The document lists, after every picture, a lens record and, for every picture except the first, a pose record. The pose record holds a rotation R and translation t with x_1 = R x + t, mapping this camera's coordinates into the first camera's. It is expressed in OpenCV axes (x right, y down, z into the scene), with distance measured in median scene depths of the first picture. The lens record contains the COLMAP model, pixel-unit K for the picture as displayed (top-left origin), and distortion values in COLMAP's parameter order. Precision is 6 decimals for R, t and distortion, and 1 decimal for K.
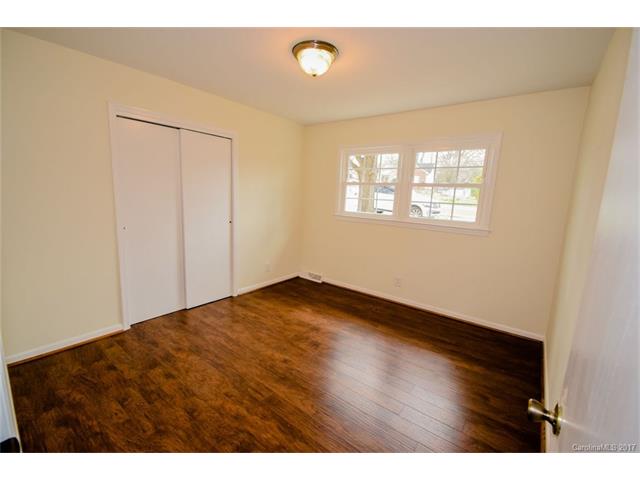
lens RADIAL K [[288.9, 0, 320.2], [0, 288.9, 242.0], [0, 0, 1]] dist [-0.007097, -0.003231]
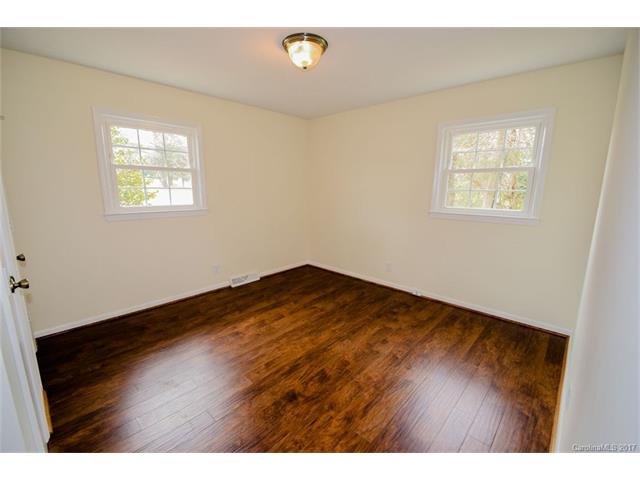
lens RADIAL K [[288.9, 0, 325.8], [0, 288.9, 240.8], [0, 0, 1]] dist [-0.007097, -0.003231]
pose [[0.992884, -0.019641, -0.117451, 0.175708], [0.021913, 0.999596, 0.018080, 0.008139], [0.117048, -0.020525, 0.992914, -0.000232]]
